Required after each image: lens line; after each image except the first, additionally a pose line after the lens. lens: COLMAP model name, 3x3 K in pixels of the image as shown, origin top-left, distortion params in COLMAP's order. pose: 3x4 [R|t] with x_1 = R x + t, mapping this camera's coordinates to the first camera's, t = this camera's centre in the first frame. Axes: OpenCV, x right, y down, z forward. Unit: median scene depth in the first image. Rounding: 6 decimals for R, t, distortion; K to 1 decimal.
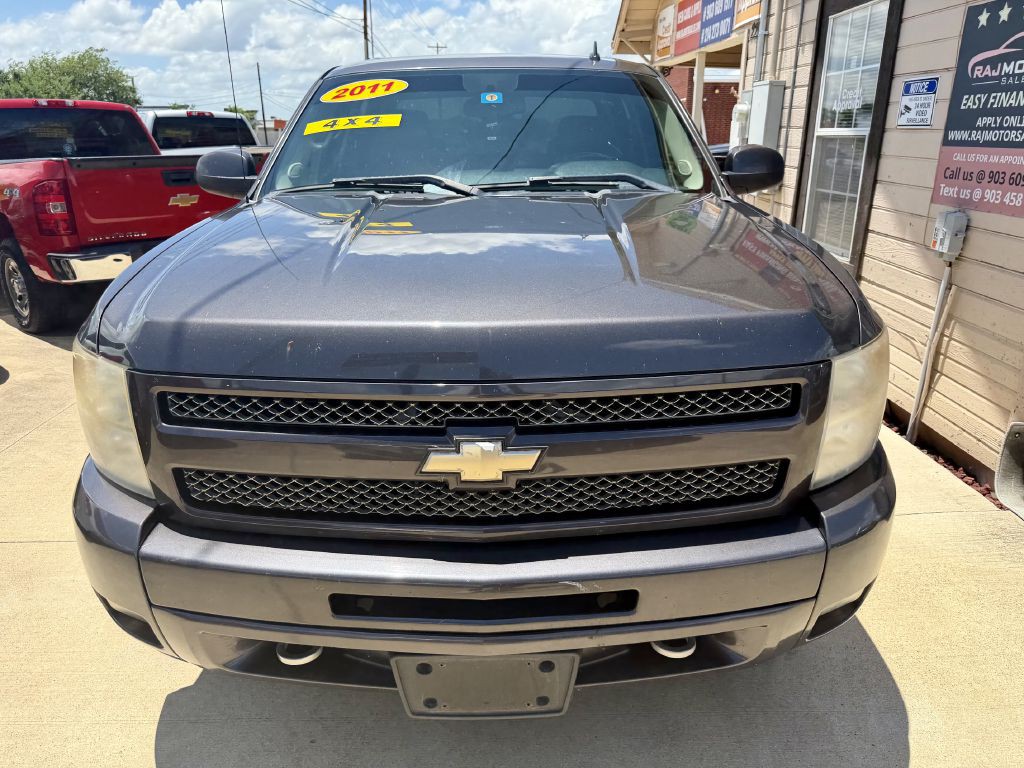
lens RADIAL K [[728.0, 0, 516.8], [0, 728.0, 385.3], [0, 0, 1]] dist [0.012686, -0.016081]
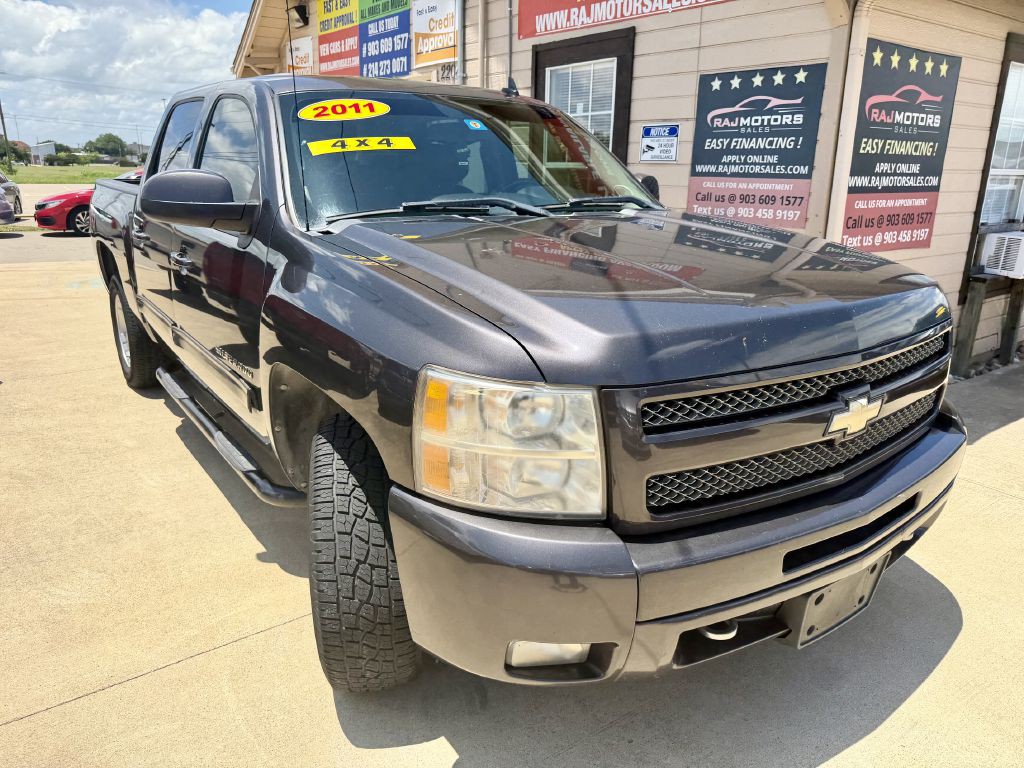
lens RADIAL K [[728.0, 0, 515.4], [0, 728.0, 388.0], [0, 0, 1]] dist [0.012686, -0.016081]
pose [[0.820777, -0.148891, 0.551505, -0.525076], [0.168124, 0.985638, 0.015883, -0.026412], [-0.545949, 0.079685, 0.834021, 0.111570]]
